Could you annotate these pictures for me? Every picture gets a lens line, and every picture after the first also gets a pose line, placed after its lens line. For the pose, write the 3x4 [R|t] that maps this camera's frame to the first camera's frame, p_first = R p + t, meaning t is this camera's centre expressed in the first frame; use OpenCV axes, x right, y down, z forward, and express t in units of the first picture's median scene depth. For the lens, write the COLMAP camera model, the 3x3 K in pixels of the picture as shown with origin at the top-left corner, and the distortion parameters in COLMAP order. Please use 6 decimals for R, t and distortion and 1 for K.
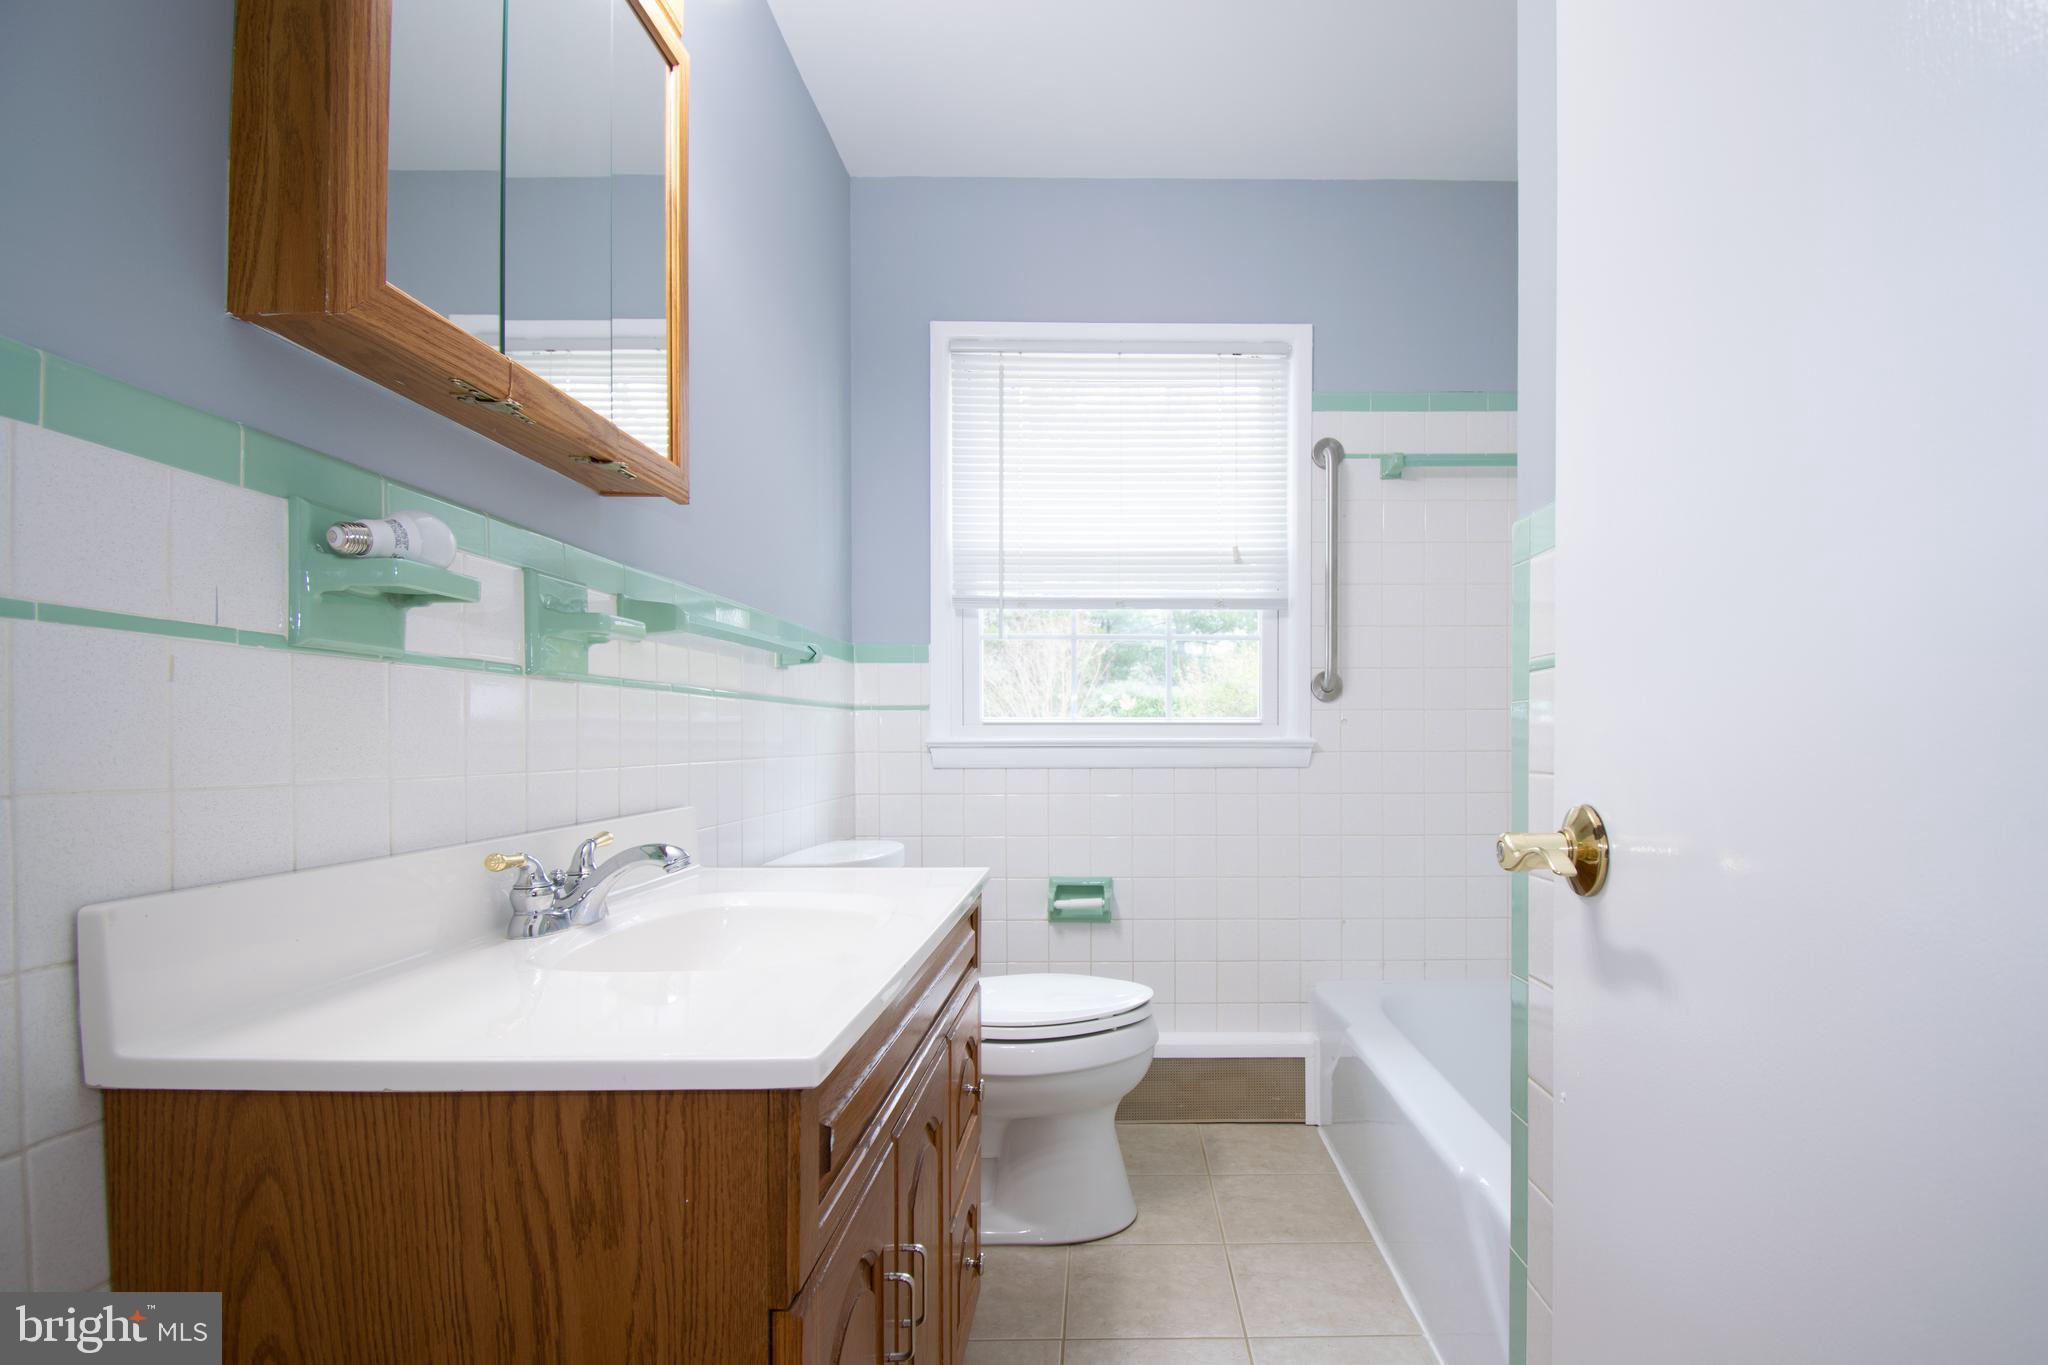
lens RADIAL K [[922.4, 0, 1018.2], [0, 922.4, 677.5], [0, 0, 1]] dist [0.002864, -0.000327]
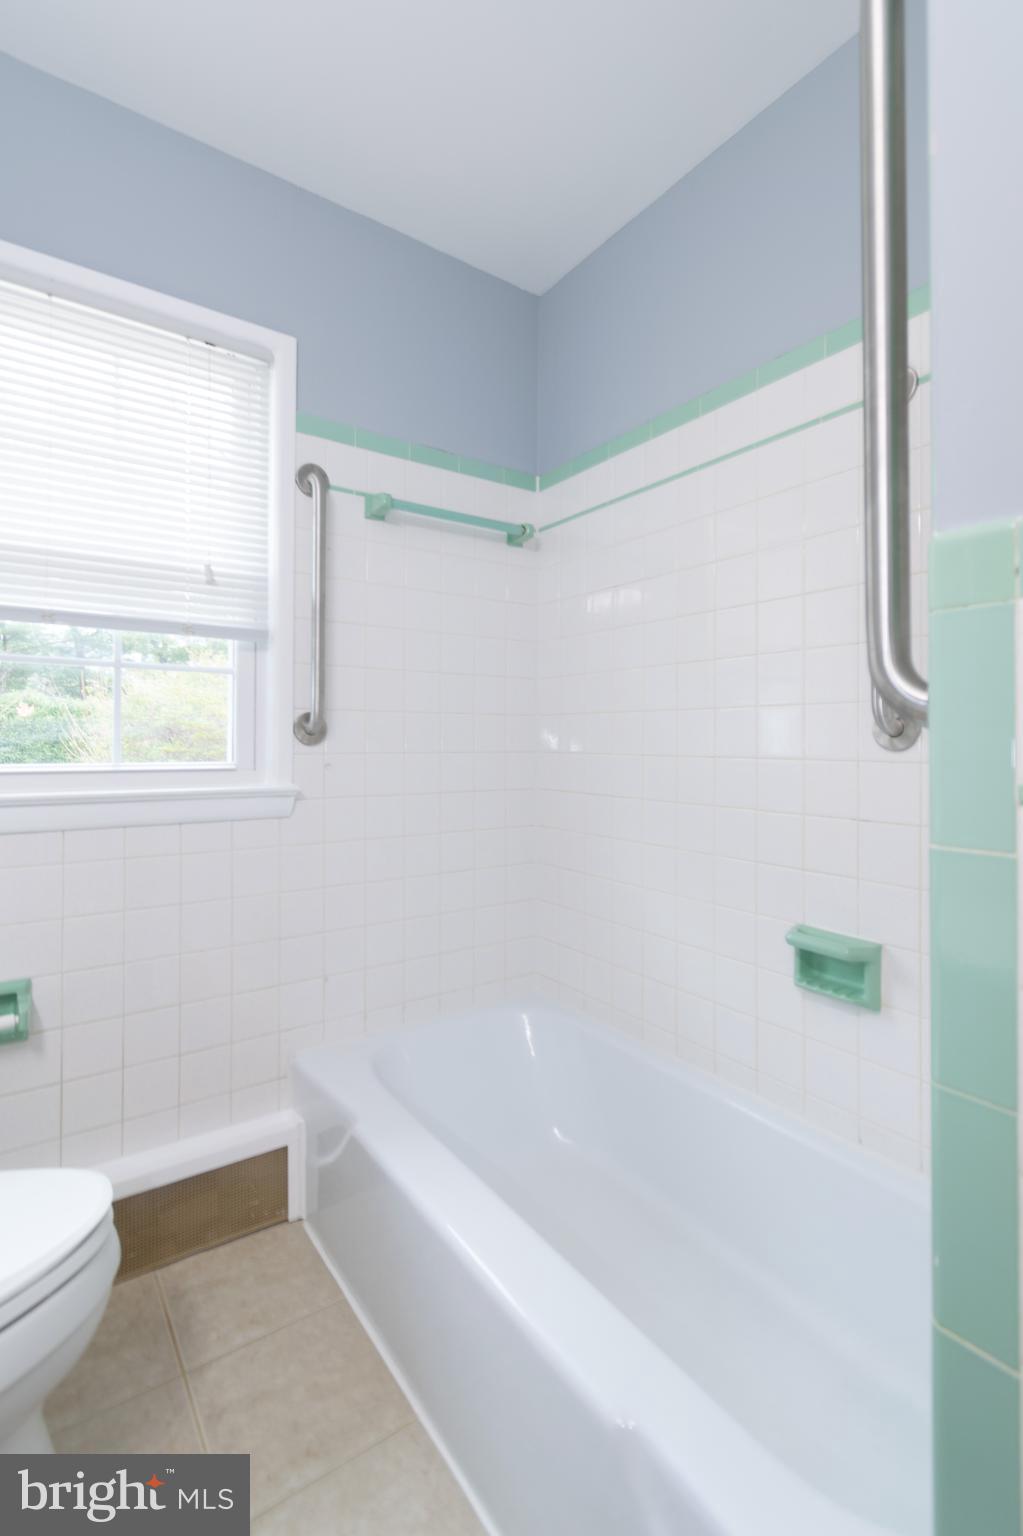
lens RADIAL K [[713.4, 0, 513.9], [0, 713.4, 724.4], [0, 0, 1]] dist [-0.000735, -0.001484]
pose [[0.756316, 0.008759, 0.654148, 0.017854], [-0.032863, 0.999157, 0.024617, -0.018981], [-0.653380, -0.040116, 0.755966, 0.312987]]
